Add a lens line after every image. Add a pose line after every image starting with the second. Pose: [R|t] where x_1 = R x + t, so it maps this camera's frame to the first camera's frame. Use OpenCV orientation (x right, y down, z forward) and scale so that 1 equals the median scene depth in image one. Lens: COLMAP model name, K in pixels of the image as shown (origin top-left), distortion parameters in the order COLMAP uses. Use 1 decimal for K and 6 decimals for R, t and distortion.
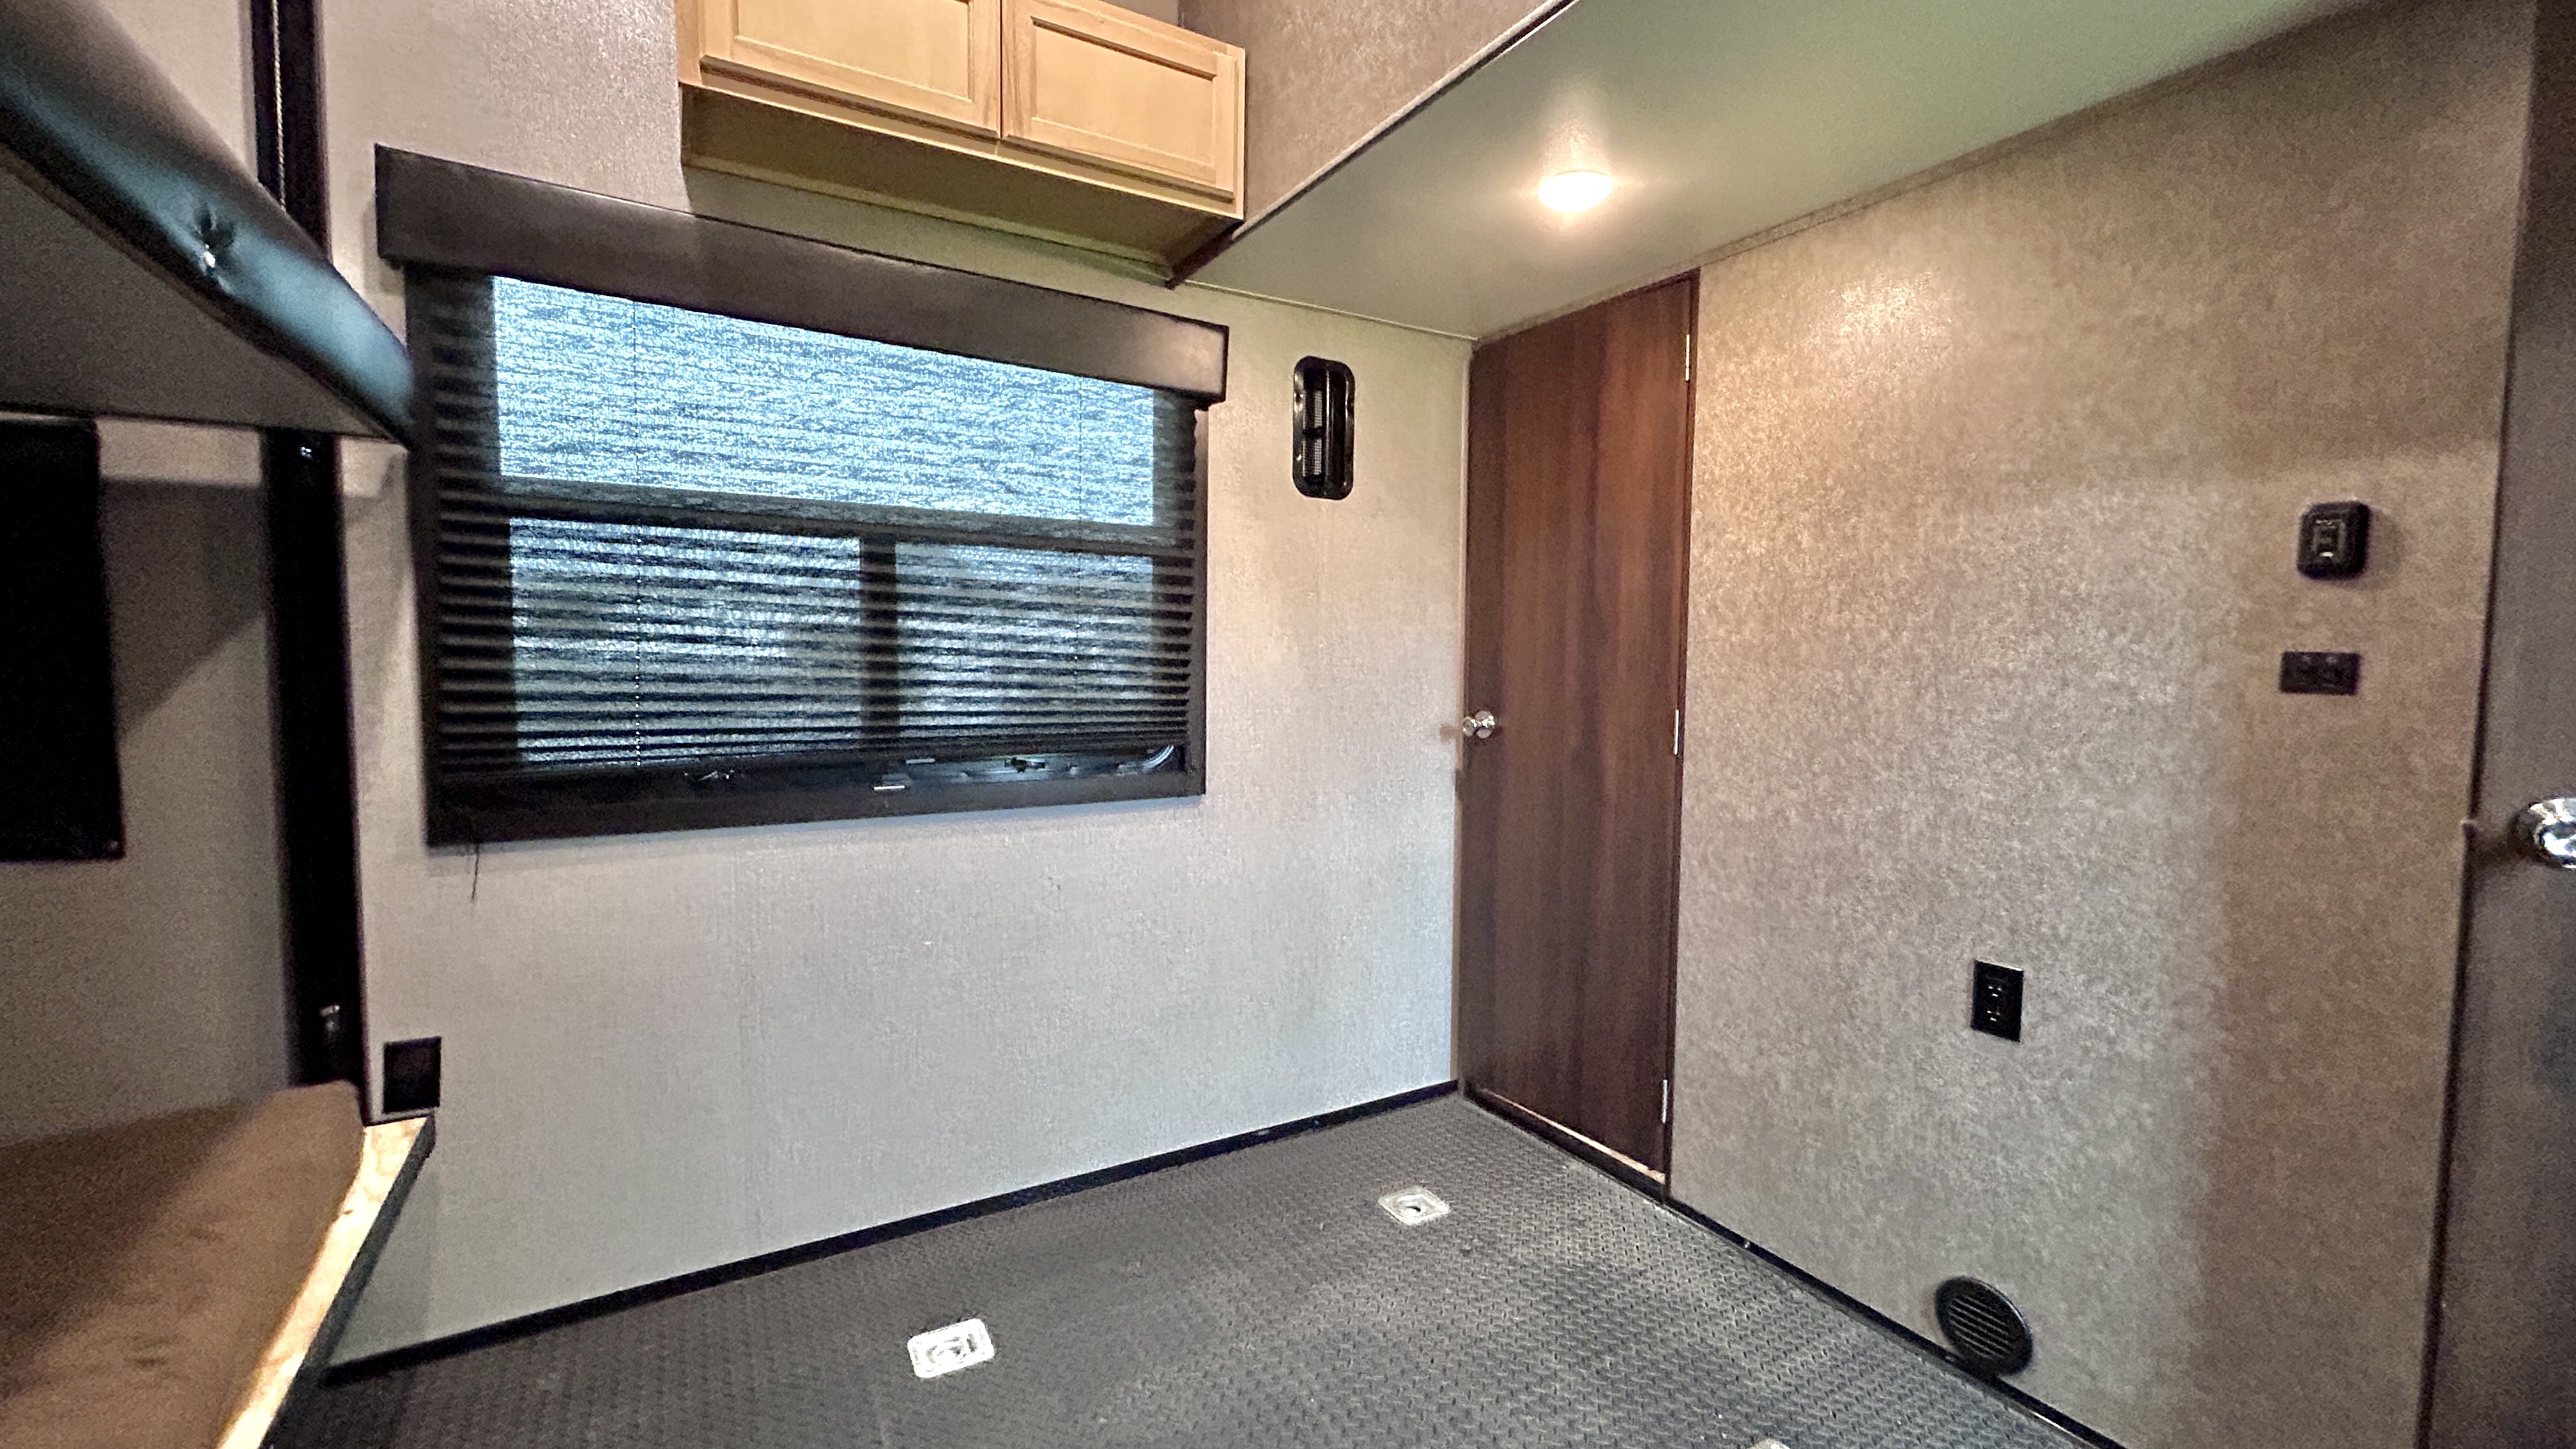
lens RADIAL K [[1039.6, 0, 1283.7], [0, 1039.6, 723.1], [0, 0, 1]] dist [0.002056, 0.000924]
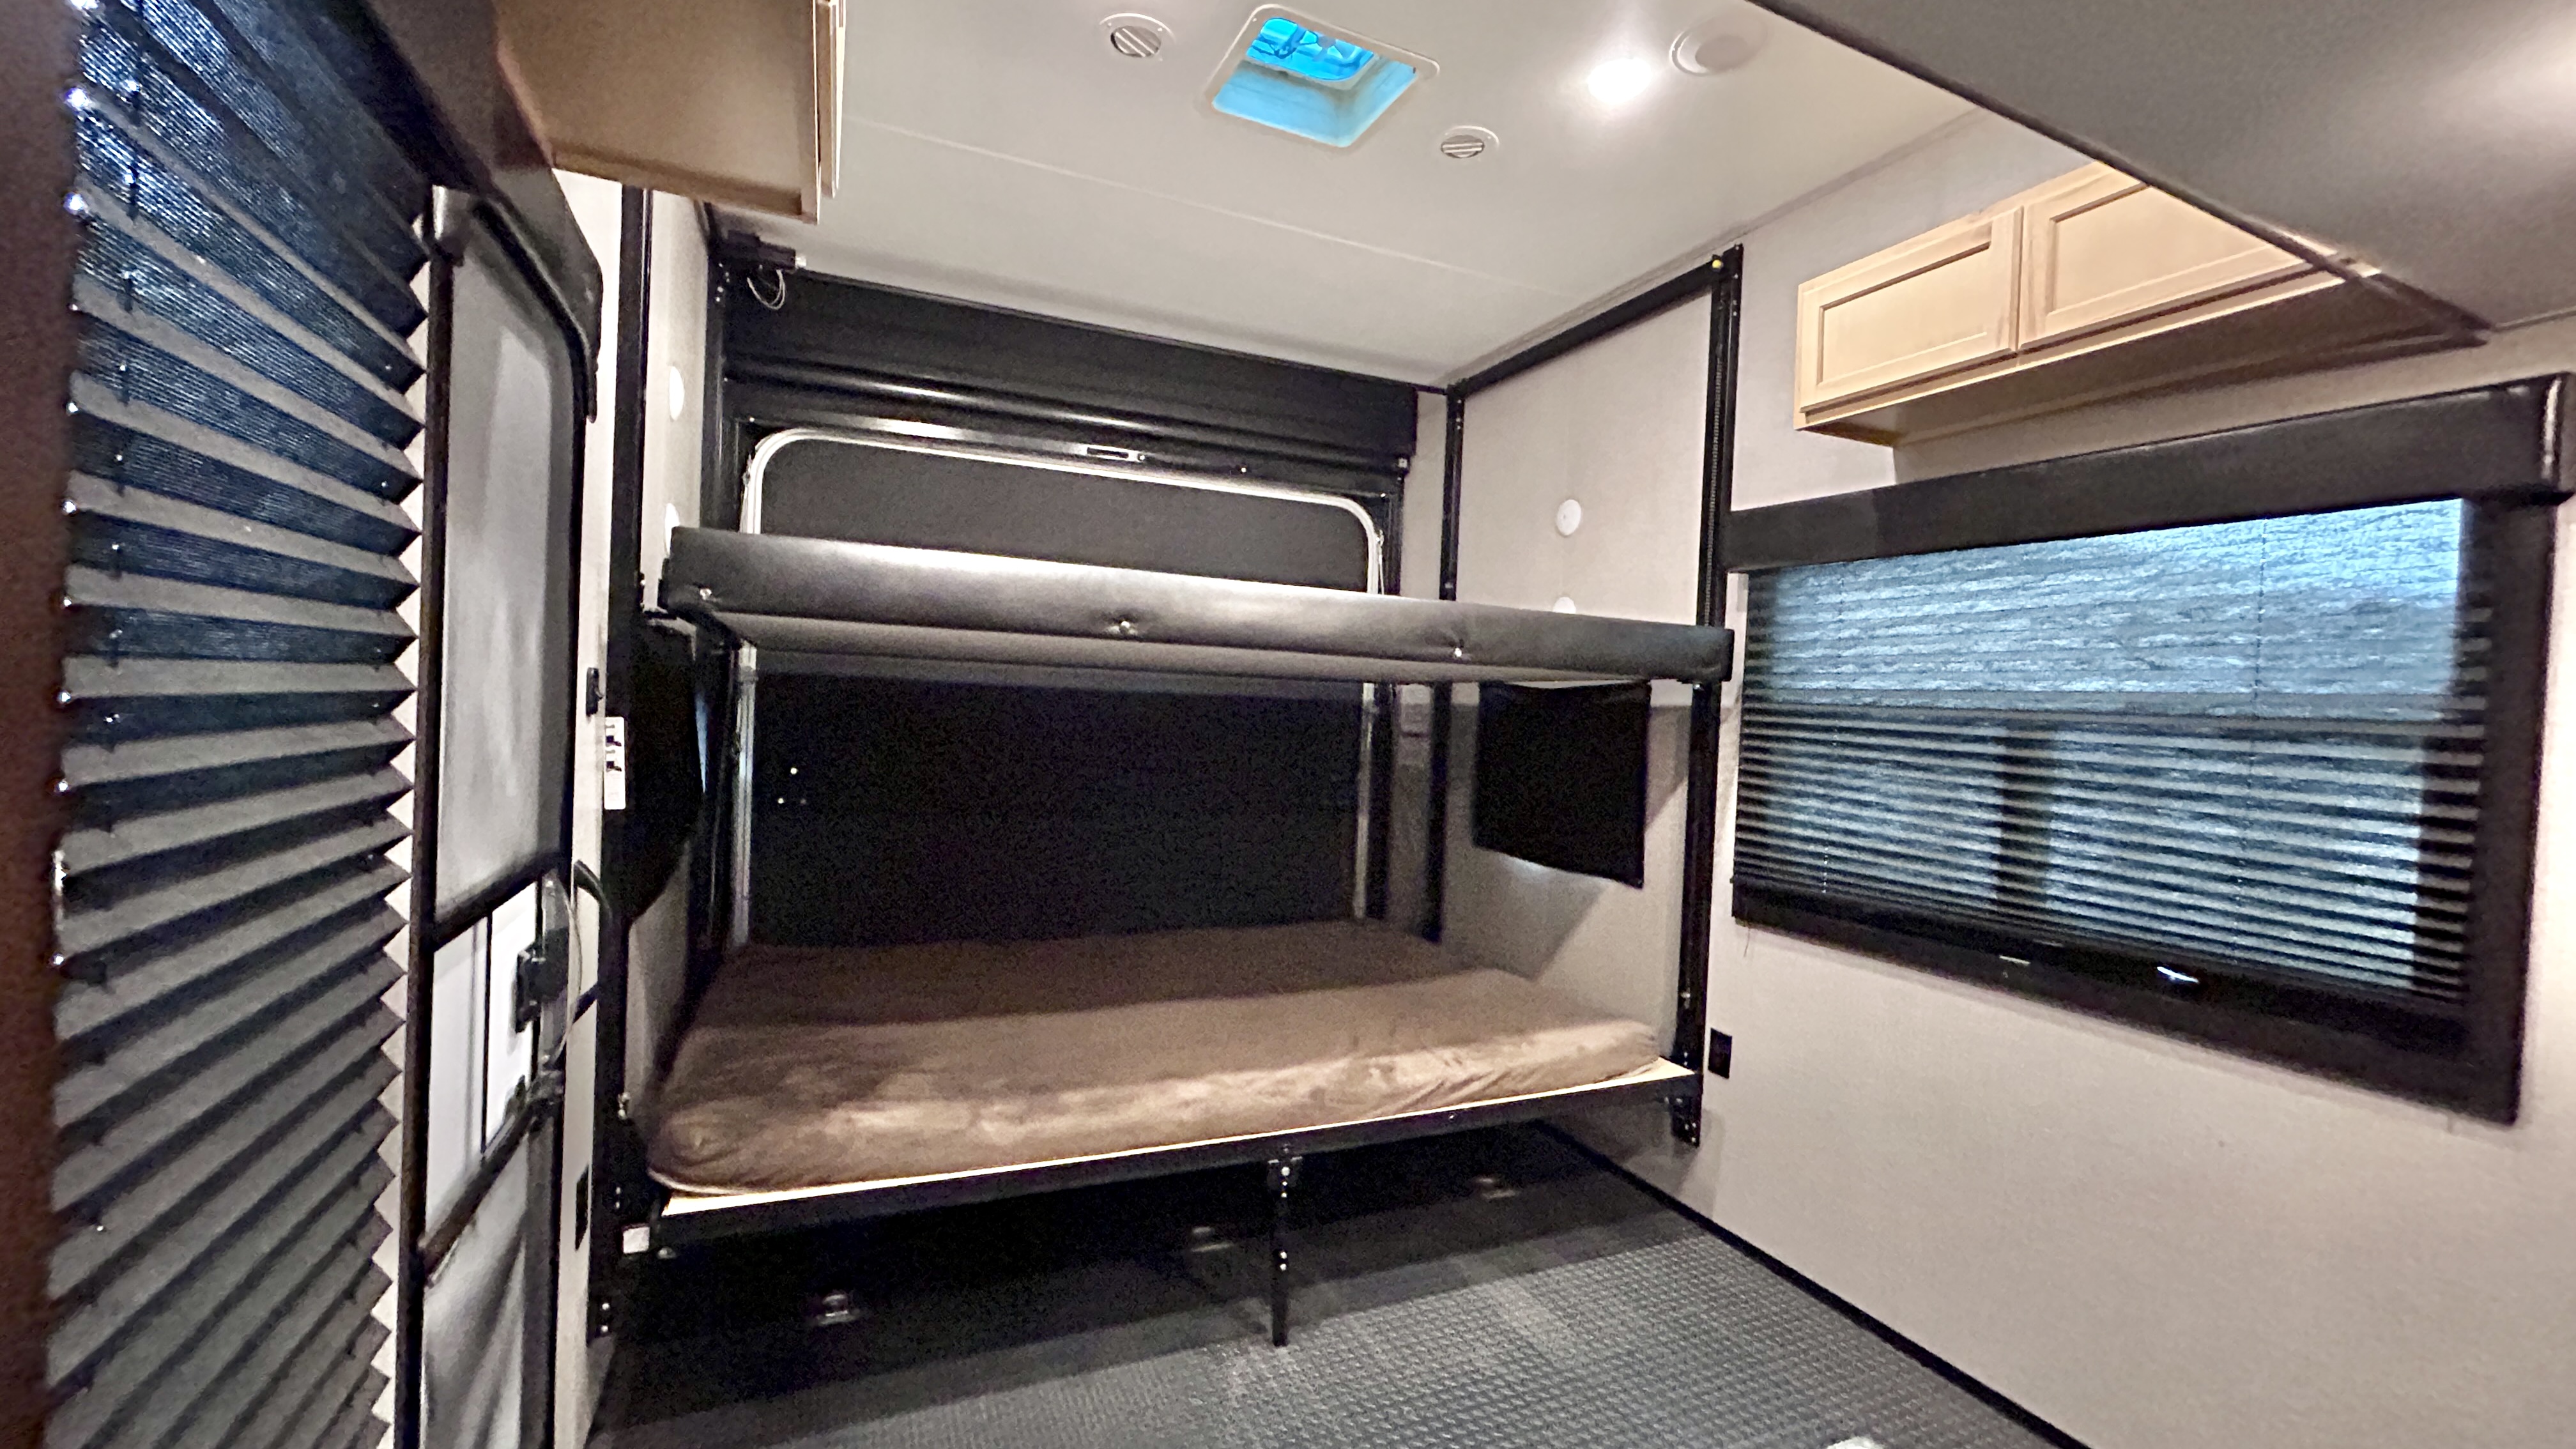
lens RADIAL K [[1039.6, 0, 1283.7], [0, 1039.6, 723.1], [0, 0, 1]] dist [0.002056, 0.000924]
pose [[-0.114894, 0.003077, -0.993373, 0.860328], [-0.109014, 0.993916, 0.015688, -0.128639], [0.987378, 0.110094, -0.113859, 0.439352]]
